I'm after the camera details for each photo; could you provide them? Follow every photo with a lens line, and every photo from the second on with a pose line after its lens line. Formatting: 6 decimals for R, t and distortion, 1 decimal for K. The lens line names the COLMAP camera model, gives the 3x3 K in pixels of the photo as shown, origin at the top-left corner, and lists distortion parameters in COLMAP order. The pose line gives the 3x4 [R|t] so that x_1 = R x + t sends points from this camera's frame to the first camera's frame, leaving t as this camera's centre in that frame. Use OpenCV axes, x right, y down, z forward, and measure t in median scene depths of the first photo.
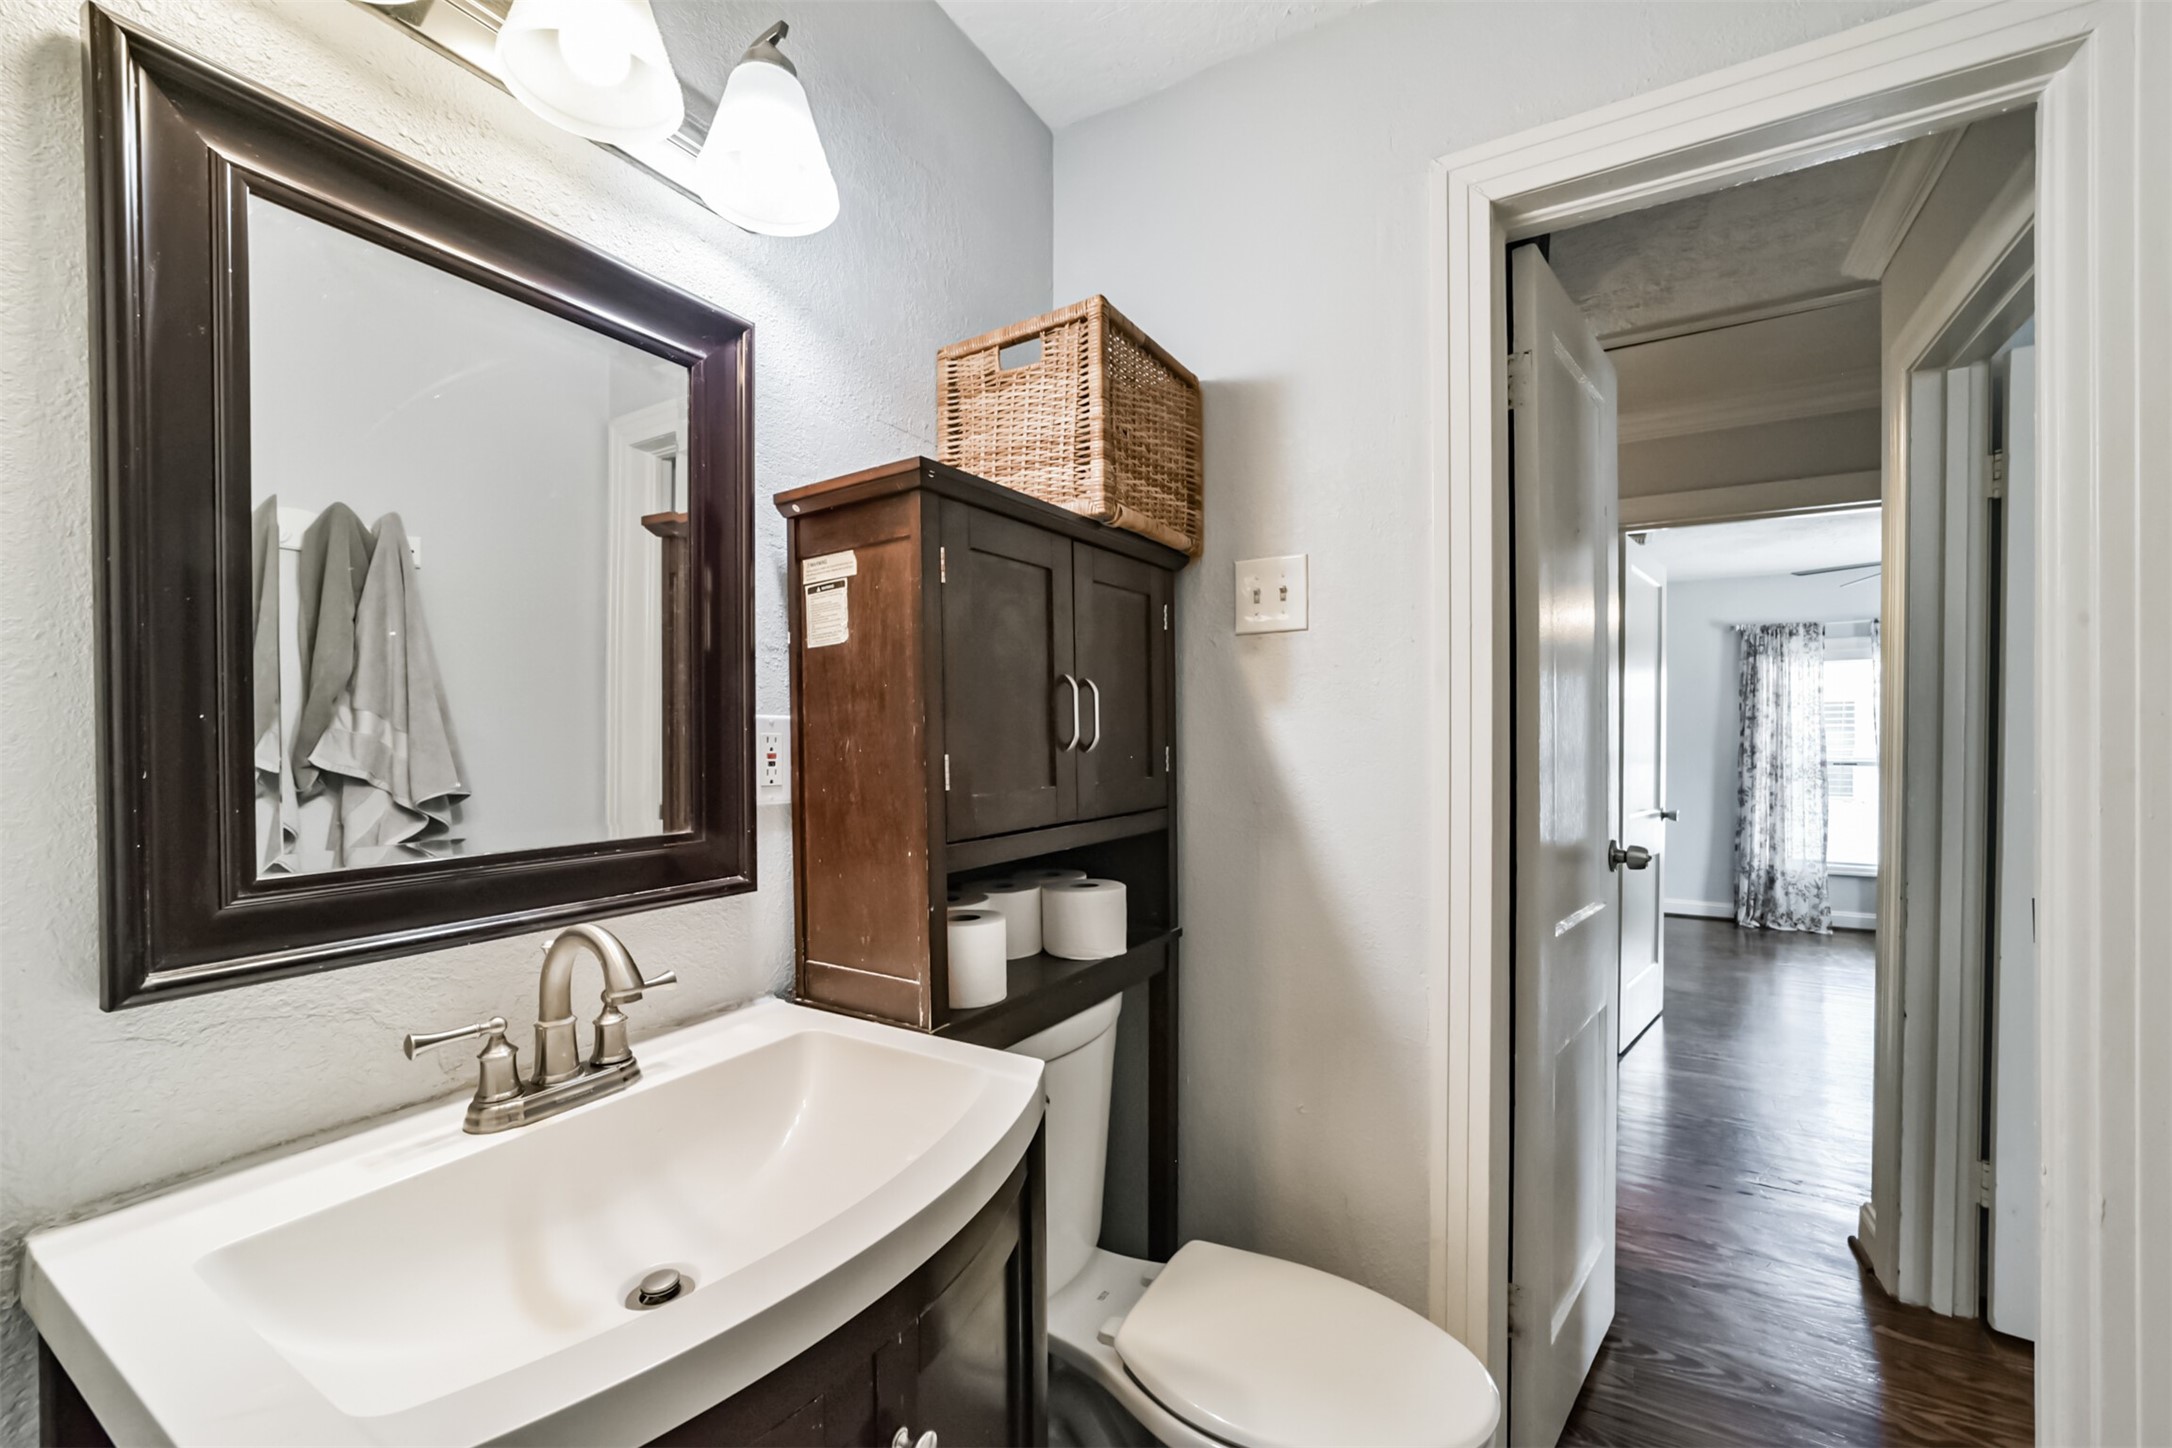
lens RADIAL K [[847.9, 0, 1090.0], [0, 847.9, 744.6], [0, 0, 1]] dist [-0.019178, 0.000171]
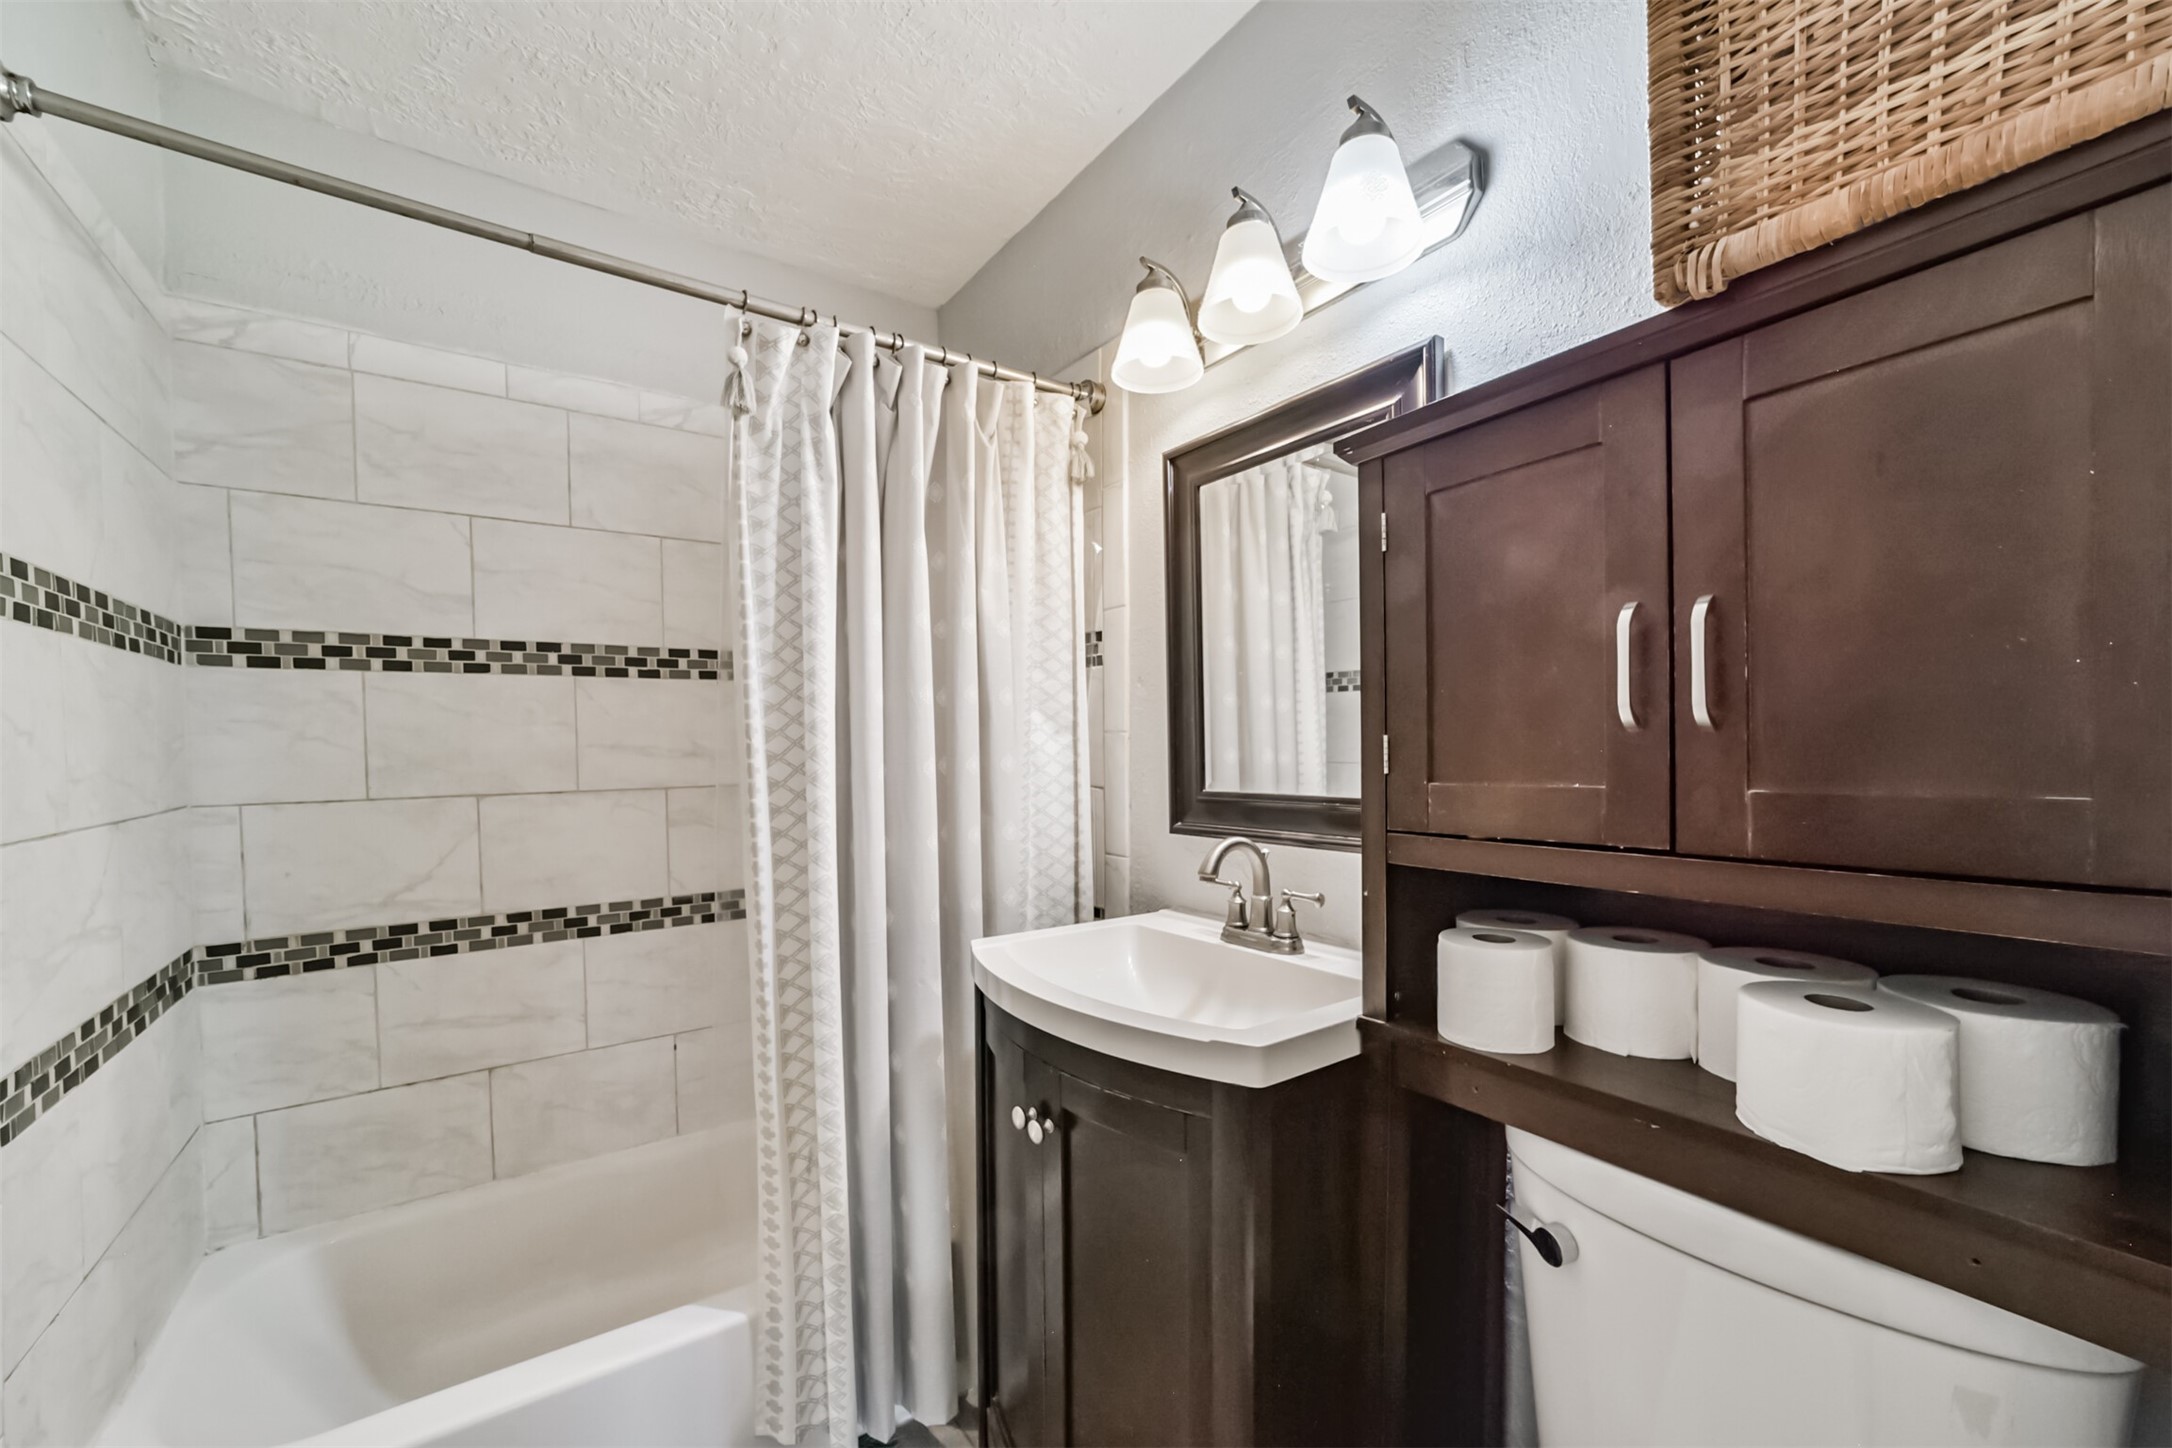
lens RADIAL K [[847.9, 0, 1090.0], [0, 847.9, 744.6], [0, 0, 1]] dist [-0.019178, 0.000171]
pose [[-0.396017, 0.007950, -0.918209, 1.037711], [0.010619, 0.999935, 0.004077, 0.019430], [0.918182, -0.008136, -0.396075, 1.379366]]
